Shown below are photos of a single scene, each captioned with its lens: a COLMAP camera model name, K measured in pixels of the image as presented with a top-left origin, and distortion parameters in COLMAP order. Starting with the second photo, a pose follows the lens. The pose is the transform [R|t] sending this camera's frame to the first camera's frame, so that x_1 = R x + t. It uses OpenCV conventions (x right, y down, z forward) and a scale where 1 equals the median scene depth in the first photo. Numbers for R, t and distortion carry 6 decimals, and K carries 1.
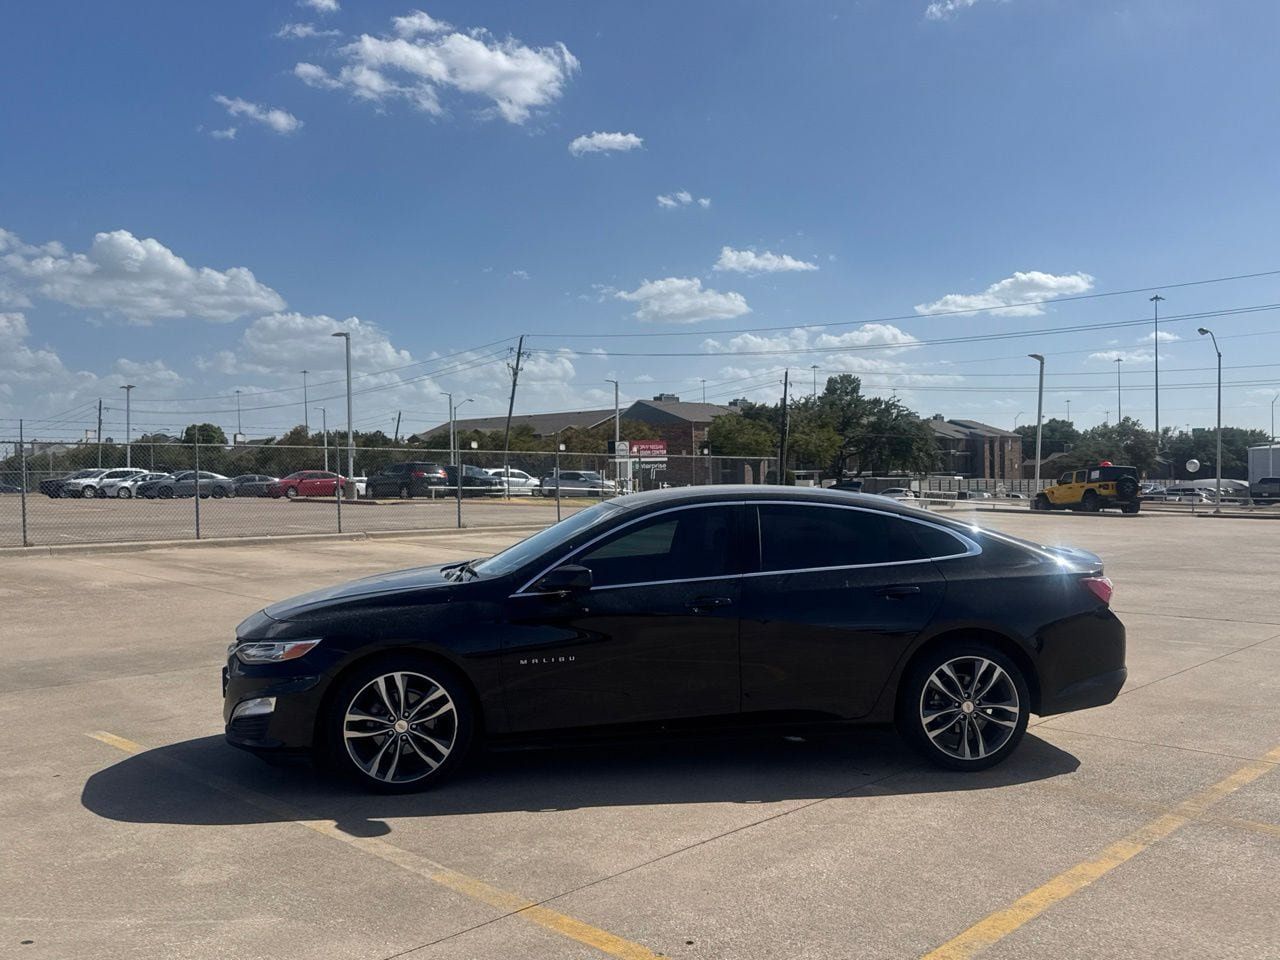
lens RADIAL K [[1087.1, 0, 638.2], [0, 1087.1, 473.4], [0, 0, 1]] dist [0.122035, -0.221888]
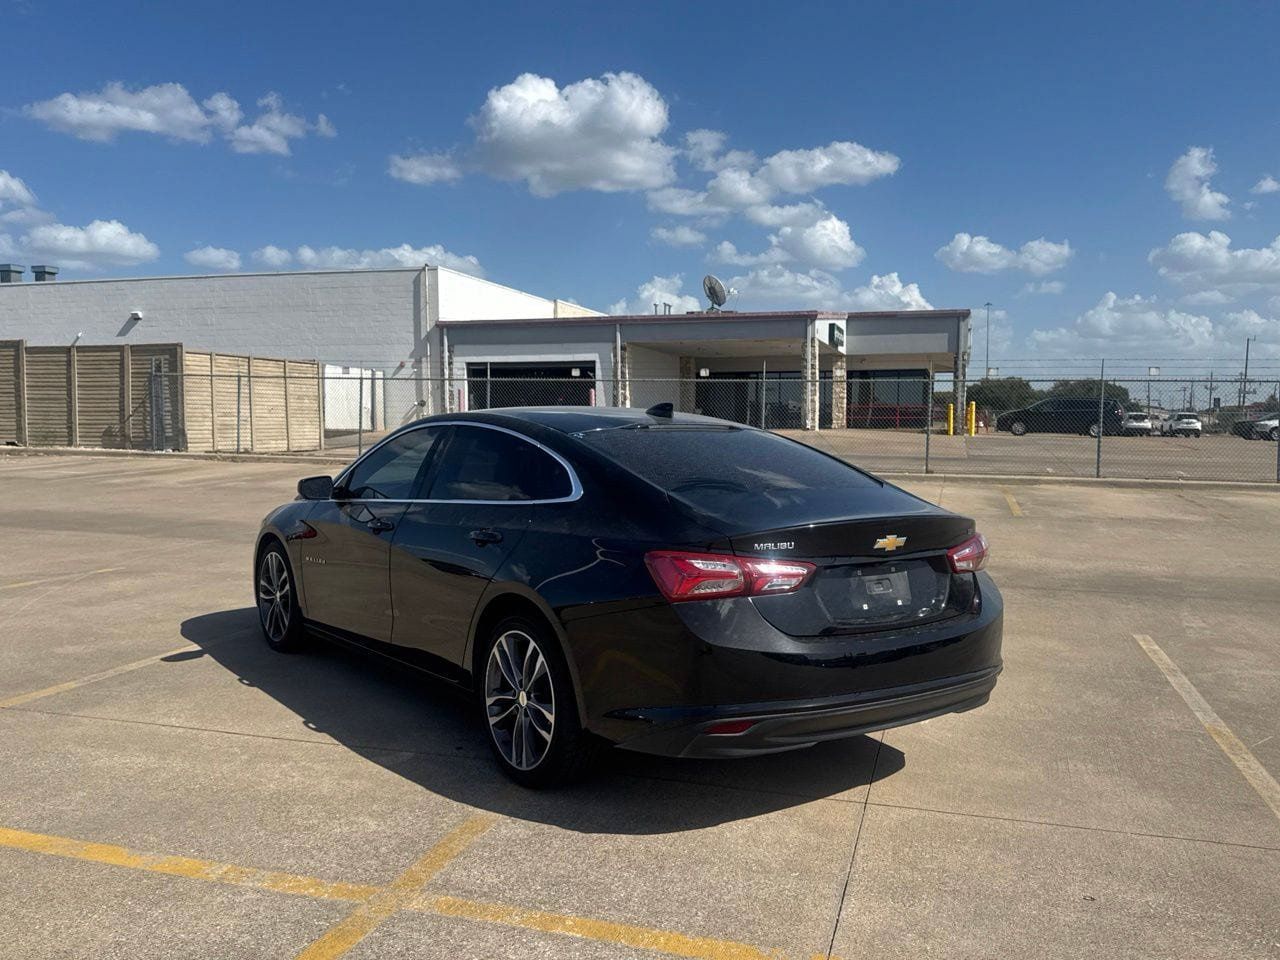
lens RADIAL K [[1087.1, 0, 638.0], [0, 1087.1, 488.5], [0, 0, 1]] dist [0.122035, -0.221888]
pose [[0.472379, 0.068014, -0.878767, 0.949570], [-0.010475, 0.997381, 0.071564, 0.015500], [0.881333, -0.024600, 0.471854, 0.702182]]
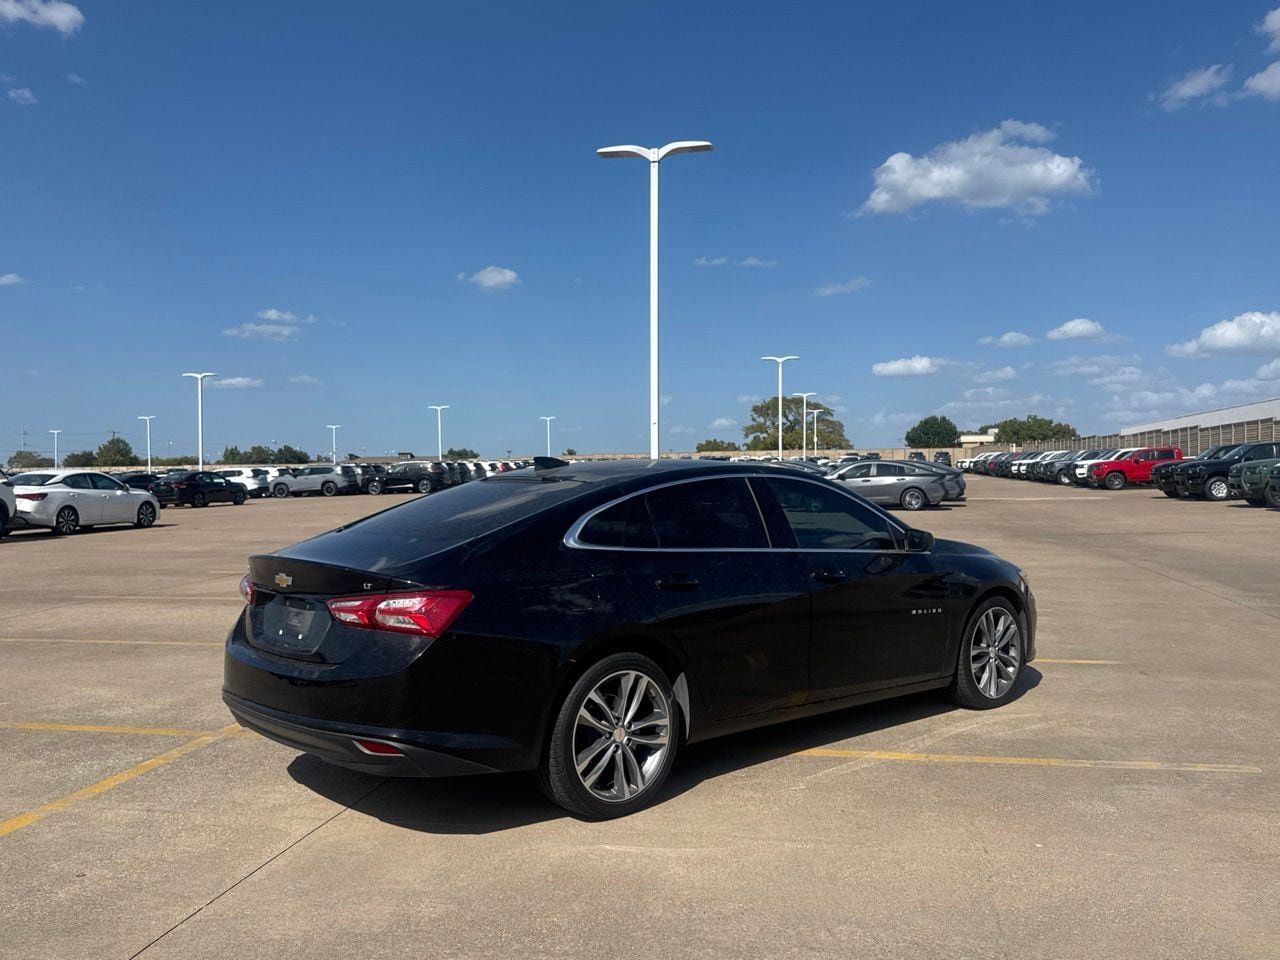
lens RADIAL K [[1087.1, 0, 649.2], [0, 1087.1, 478.0], [0, 0, 1]] dist [0.122035, -0.221888]
pose [[-0.826439, 0.019529, -0.562688, 0.663395], [0.018111, 0.999803, 0.008100, 0.020998], [0.562735, -0.003496, -0.826630, 1.926667]]
